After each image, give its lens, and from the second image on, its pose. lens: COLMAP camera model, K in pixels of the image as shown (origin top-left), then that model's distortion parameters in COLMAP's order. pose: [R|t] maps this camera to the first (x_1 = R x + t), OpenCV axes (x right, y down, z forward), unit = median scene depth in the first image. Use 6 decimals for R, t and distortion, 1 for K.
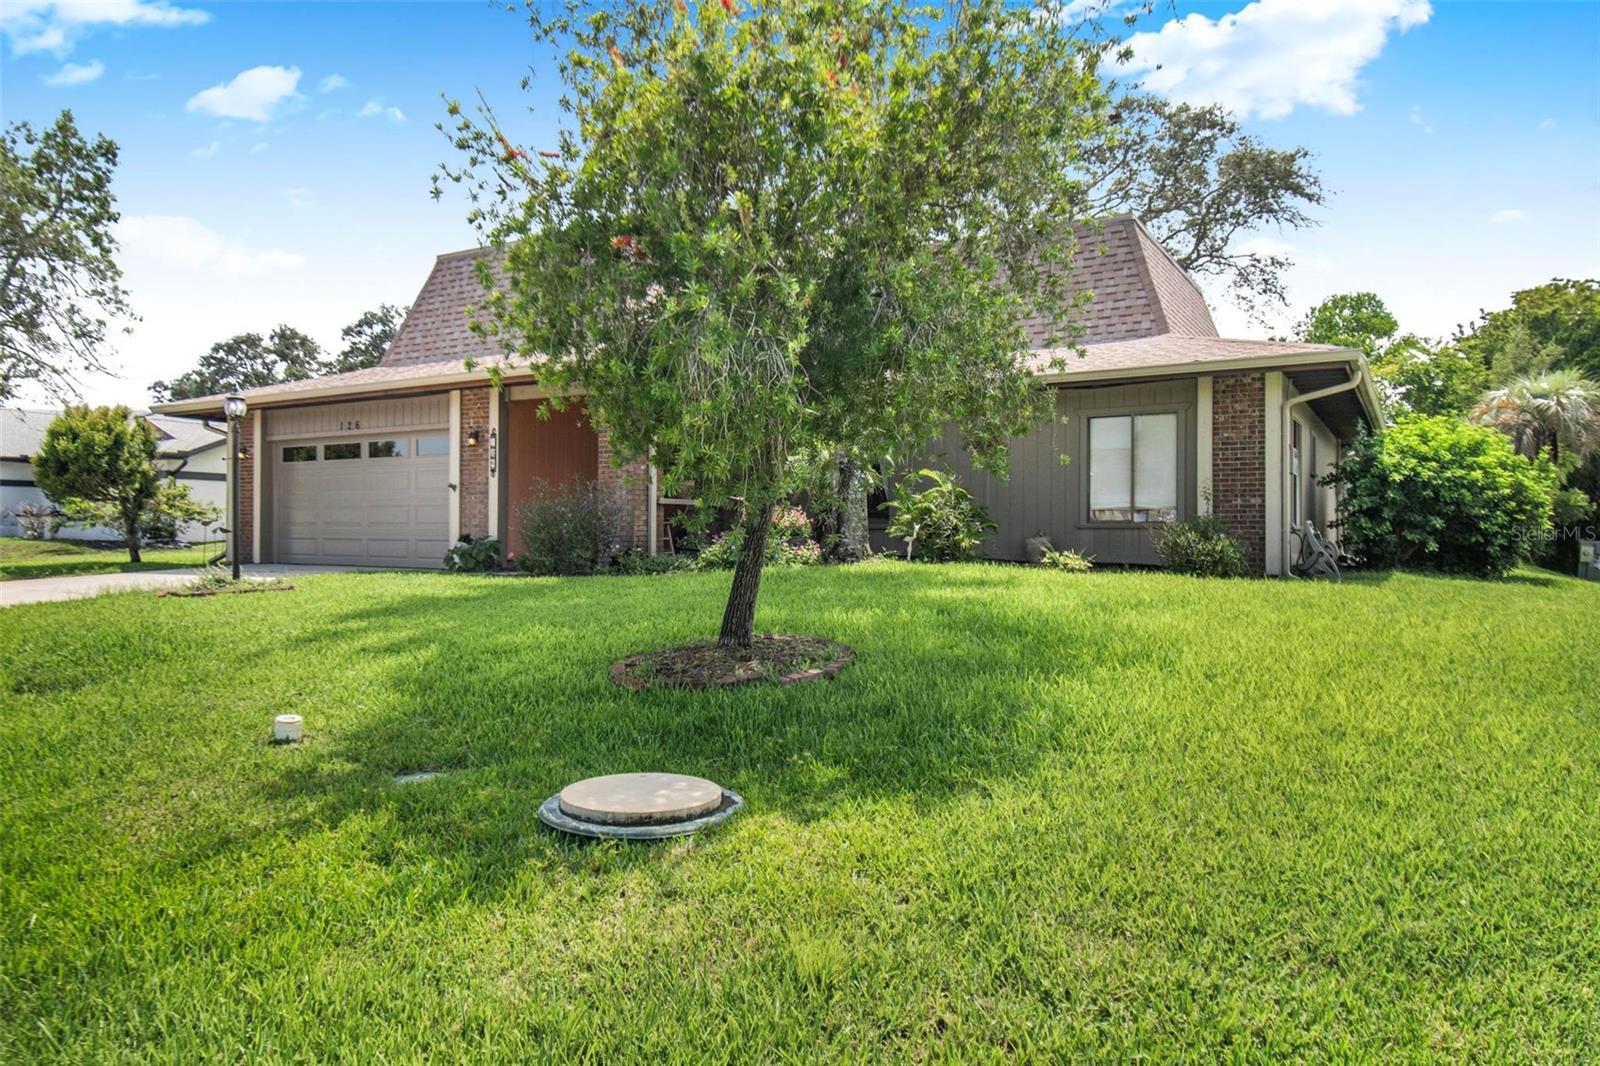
lens RADIAL K [[1011.4, 0, 800.0], [0, 1011.4, 533.0], [0, 0, 1]] dist [0.001258, 0.000346]
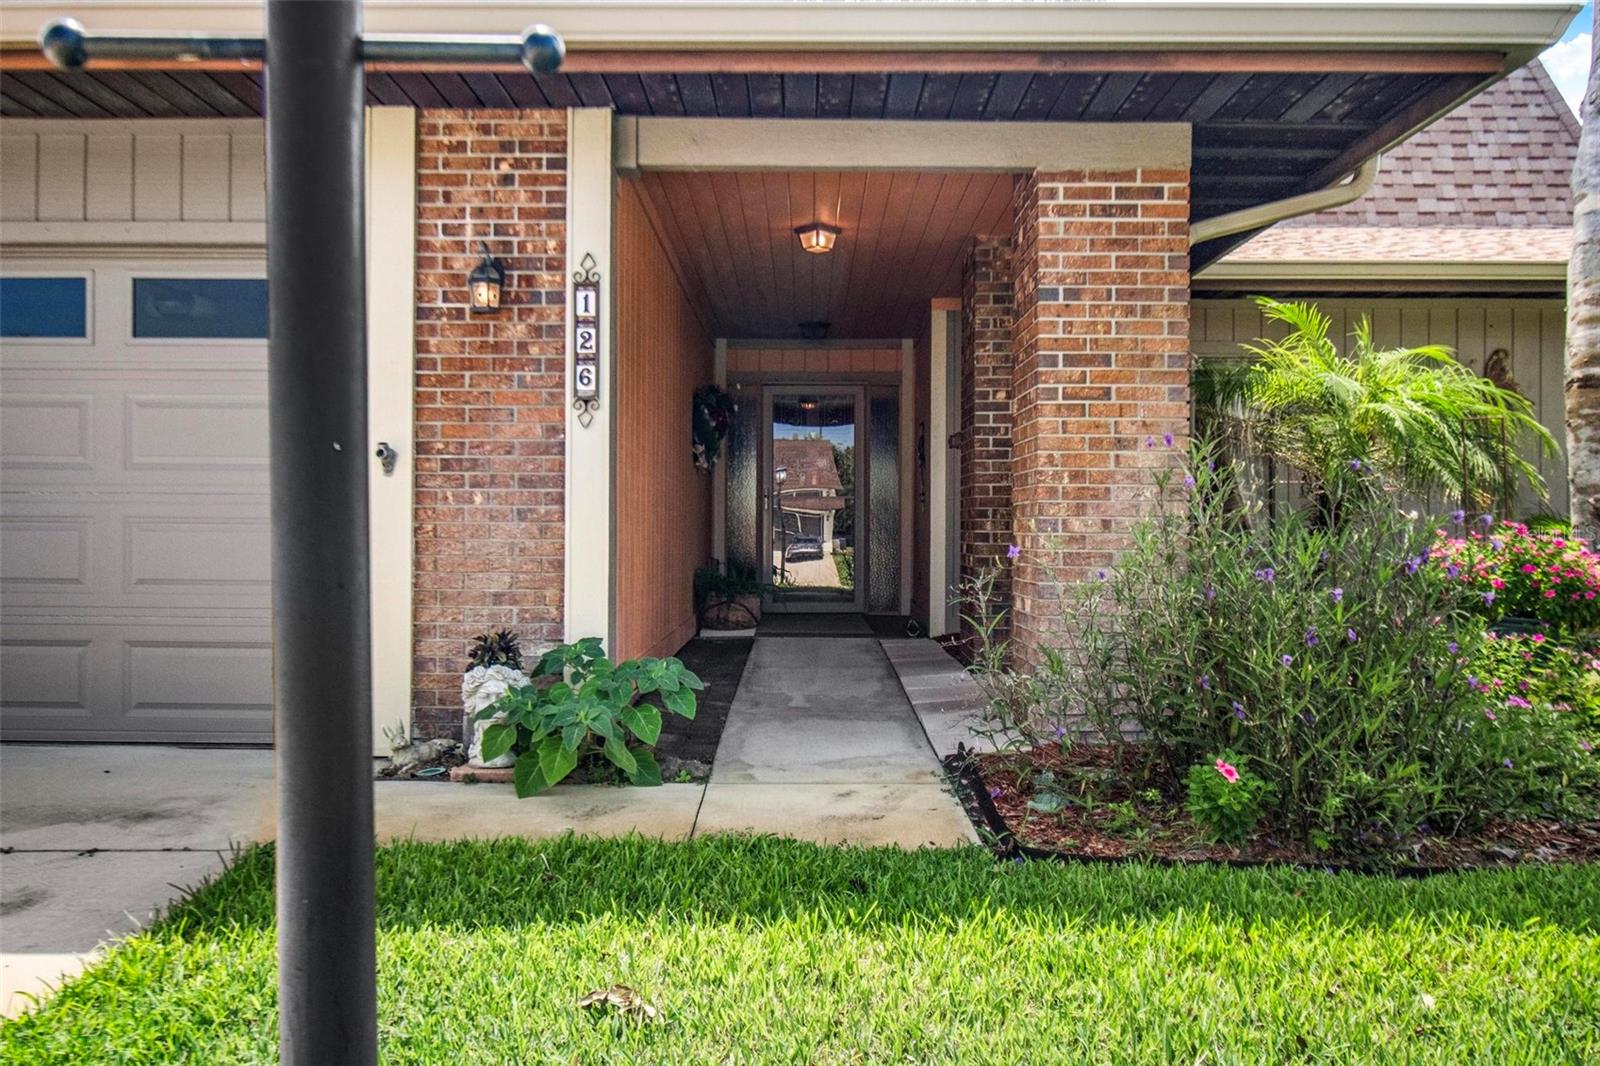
lens RADIAL K [[1255.2, 0, 791.4], [0, 1255.2, 526.9], [0, 0, 1]] dist [-0.000003, -0.006762]
pose [[0.861455, 0.000344, 0.507833, -0.420958], [-0.000421, 1.000000, 0.000038, -0.026405], [-0.507833, -0.000247, 0.861456, 0.649637]]
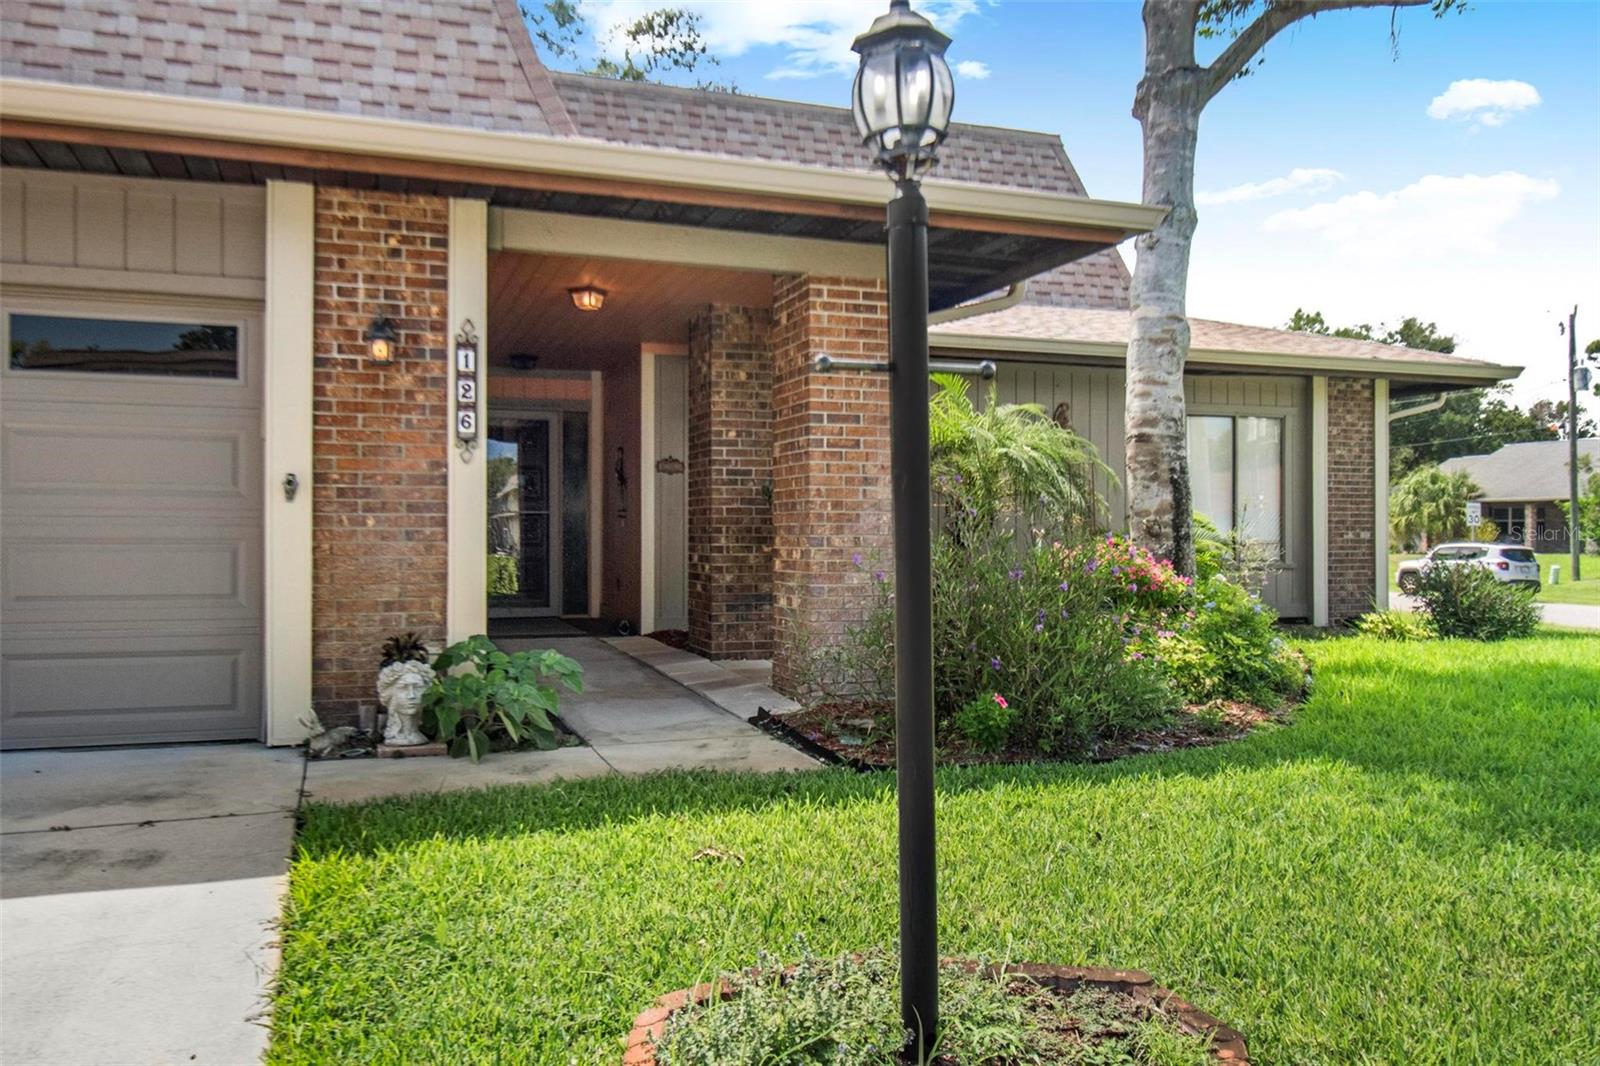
lens RADIAL K [[1255.6, 0, 800.0], [0, 1255.6, 533.0], [0, 0, 1]] dist [0.005048, -0.013869]
pose [[0.625731, -0.001769, 0.780037, -0.550051], [0.002244, 0.999997, 0.000468, -0.030340], [-0.780036, 0.001458, 0.625733, 0.627588]]
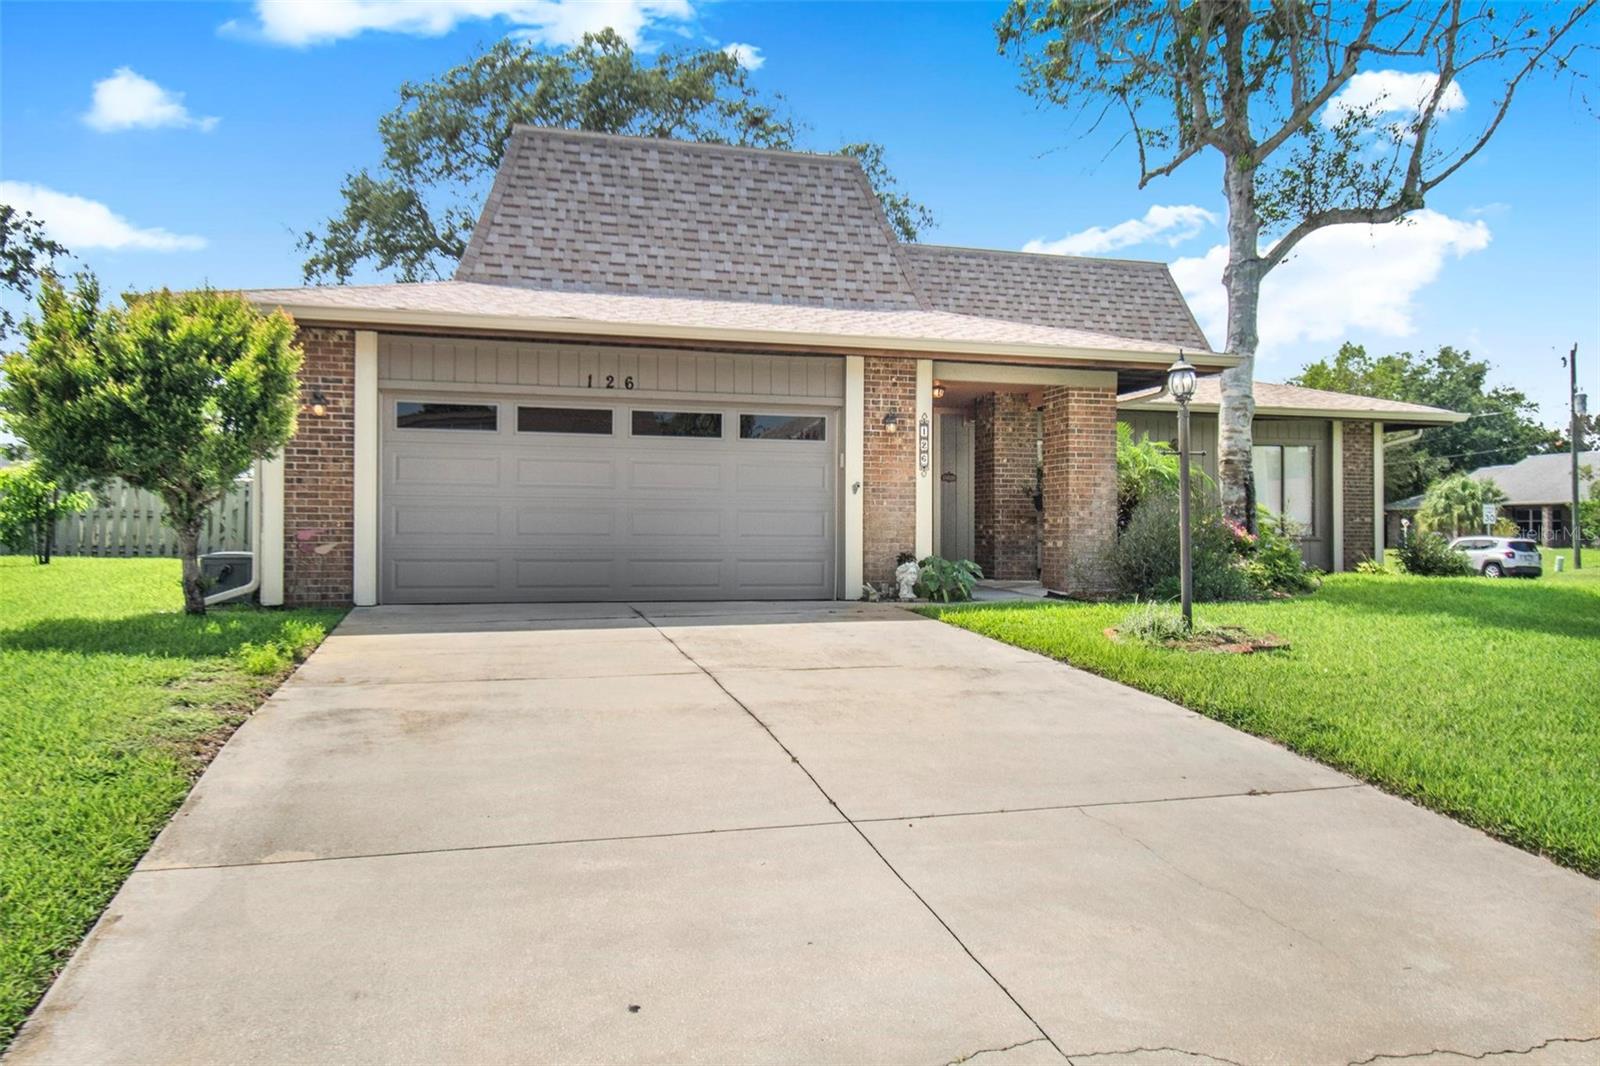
lens RADIAL K [[1139.2, 0, 793.3], [0, 1139.2, 525.8], [0, 0, 1]] dist [0.003854, -0.019555]
pose [[0.686334, 0.005909, 0.727262, -0.975196], [0.001358, 0.999955, -0.009406, -0.009615], [-0.727285, 0.007443, 0.686295, 0.464759]]
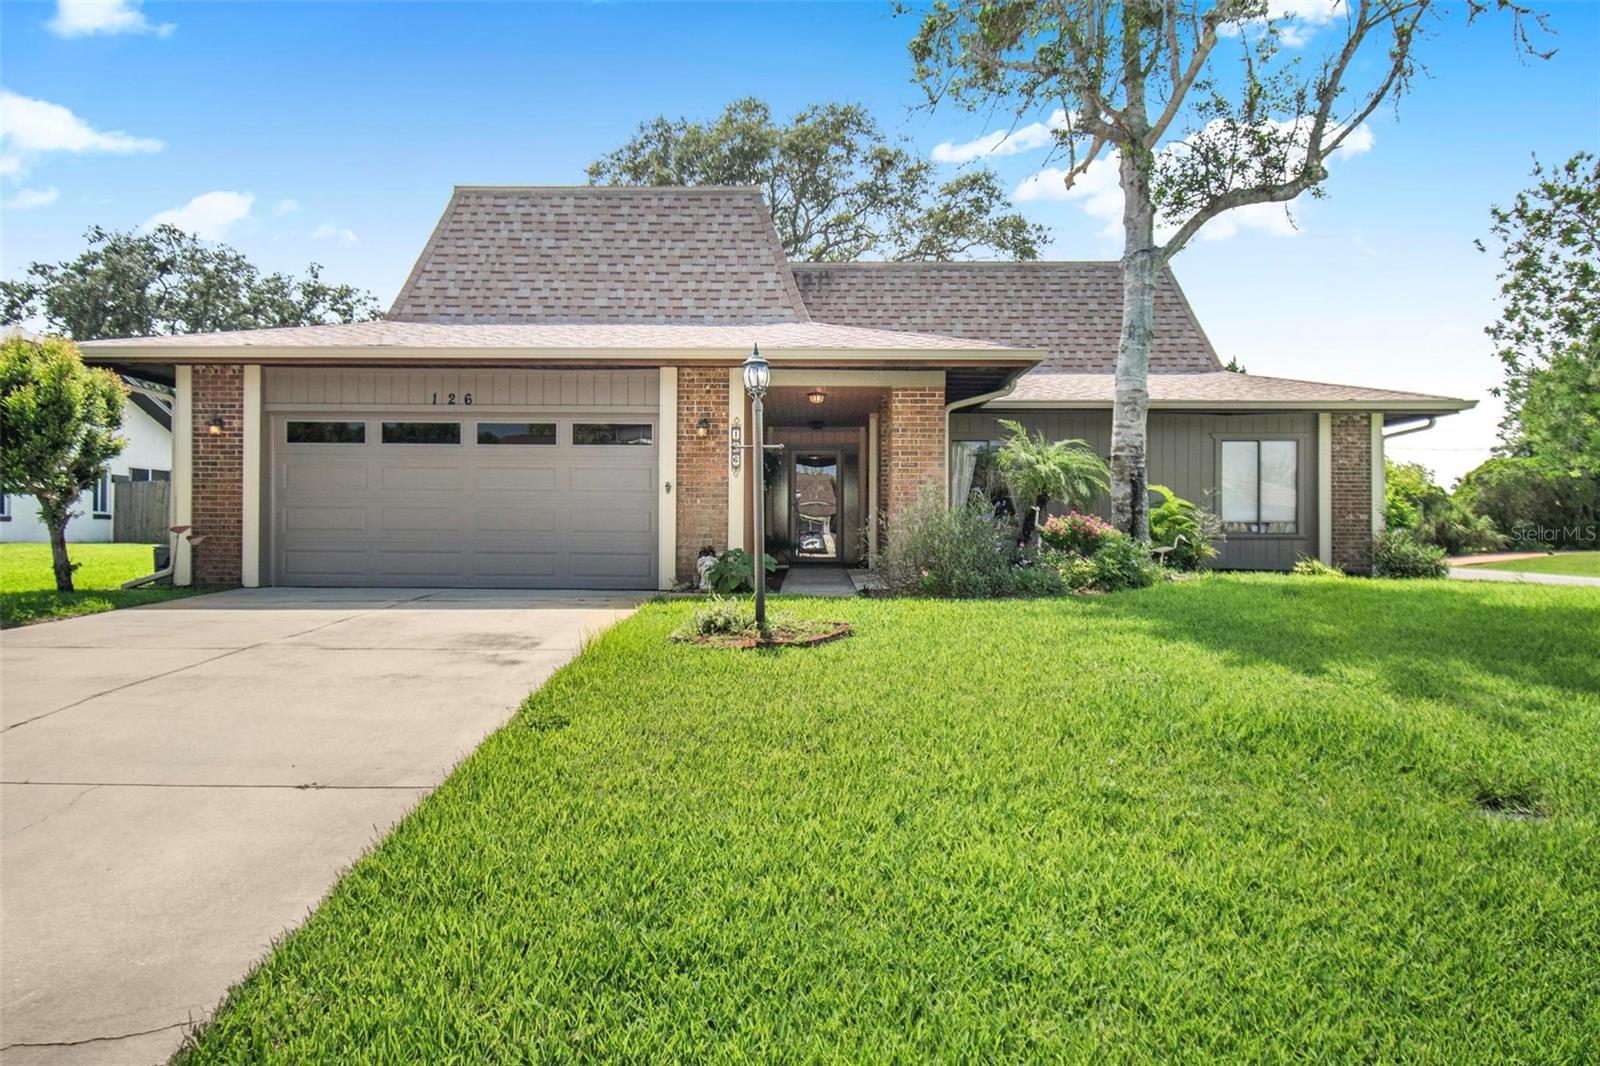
lens RADIAL K [[992.6, 0, 794.8], [0, 992.6, 524.5], [0, 0, 1]] dist [0.001561, -0.001634]
pose [[0.865415, 0.007339, 0.501003, -0.649856], [-0.000949, 0.999915, -0.013007, -0.005504], [-0.501056, 0.010781, 0.865348, 0.267117]]
